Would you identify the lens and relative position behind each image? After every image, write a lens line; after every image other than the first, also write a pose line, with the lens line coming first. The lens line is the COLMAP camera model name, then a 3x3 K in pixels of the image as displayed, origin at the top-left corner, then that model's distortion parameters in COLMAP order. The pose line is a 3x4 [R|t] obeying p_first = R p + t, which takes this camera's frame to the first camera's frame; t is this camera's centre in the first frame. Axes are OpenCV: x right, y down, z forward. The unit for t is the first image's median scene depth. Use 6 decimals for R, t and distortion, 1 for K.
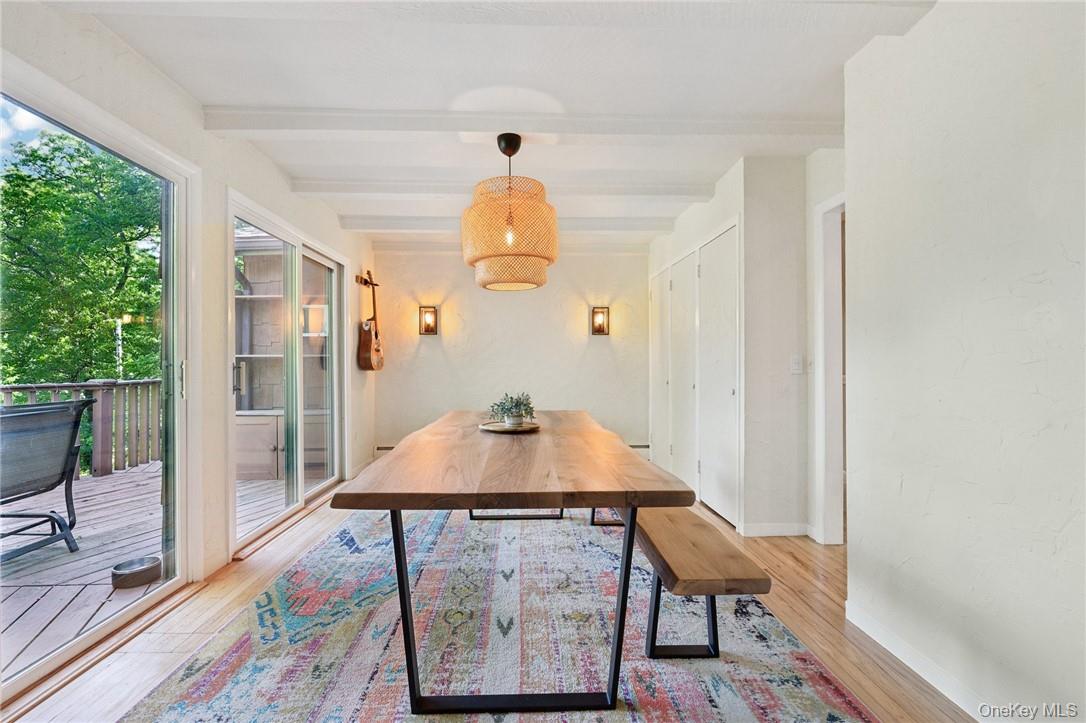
lens RADIAL K [[481.4, 0, 537.9], [0, 481.4, 361.2], [0, 0, 1]] dist [-0.005502, 0.000136]
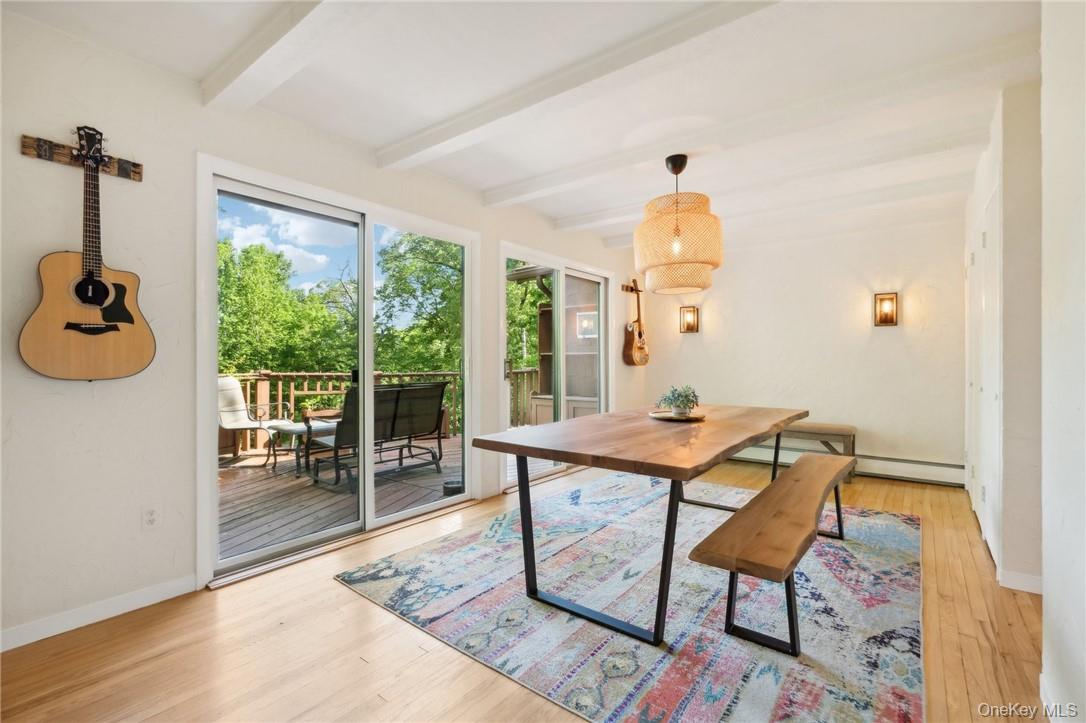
lens RADIAL K [[486.4, 0, 544.6], [0, 486.4, 362.3], [0, 0, 1]] dist [-0.001396, -0.000146]
pose [[0.769997, 0.003984, -0.638035, 0.426545], [0.002102, 0.999959, 0.008780, 0.000021], [0.638044, -0.008102, 0.769957, -0.066648]]
